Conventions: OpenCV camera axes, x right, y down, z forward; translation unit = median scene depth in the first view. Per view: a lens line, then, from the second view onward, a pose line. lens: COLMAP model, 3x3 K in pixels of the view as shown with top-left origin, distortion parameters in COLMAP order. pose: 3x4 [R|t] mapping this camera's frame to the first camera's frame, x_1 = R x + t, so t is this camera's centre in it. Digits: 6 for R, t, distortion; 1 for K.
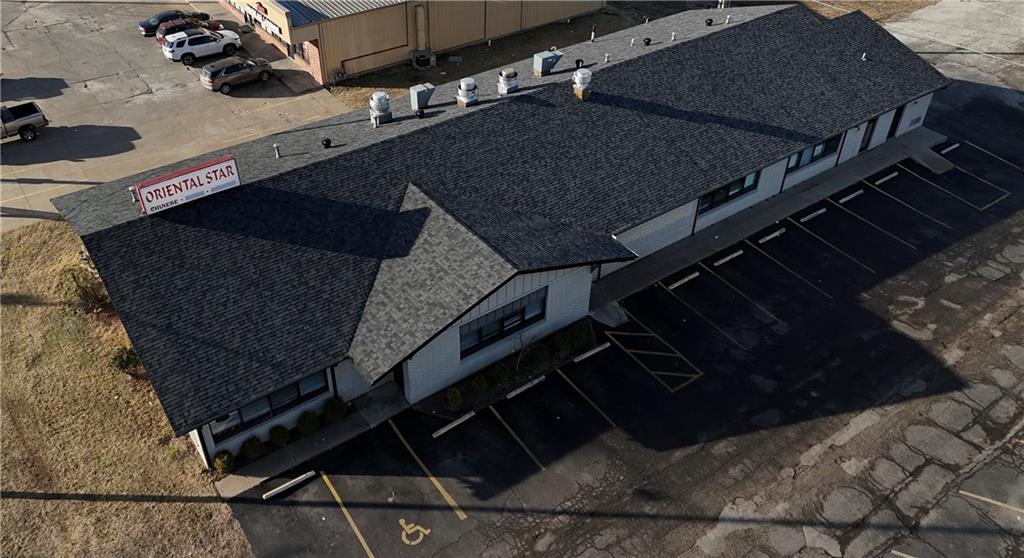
lens RADIAL K [[799.9, 0, 473.9], [0, 799.9, 262.7], [0, 0, 1]] dist [0.098762, -0.105931]
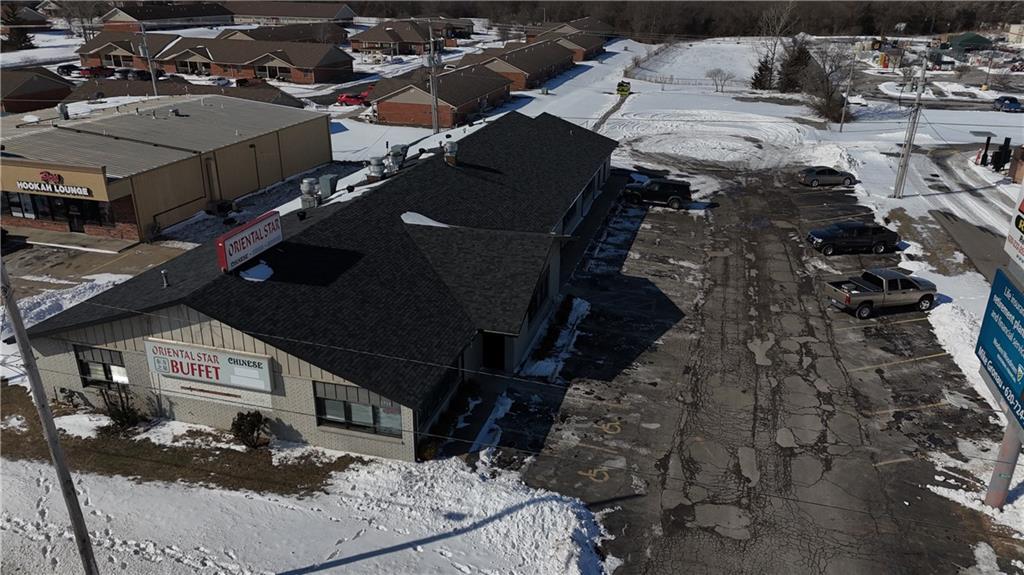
lens RADIAL K [[751.4, 0, 512.0], [0, 751.4, 287.5], [0, 0, 1]] dist [0.099033, -0.114794]
pose [[0.774765, -0.235042, 0.586936, -0.678797], [0.379781, 0.915199, -0.134821, 0.209742], [-0.505475, 0.327362, 0.798329, 0.112212]]
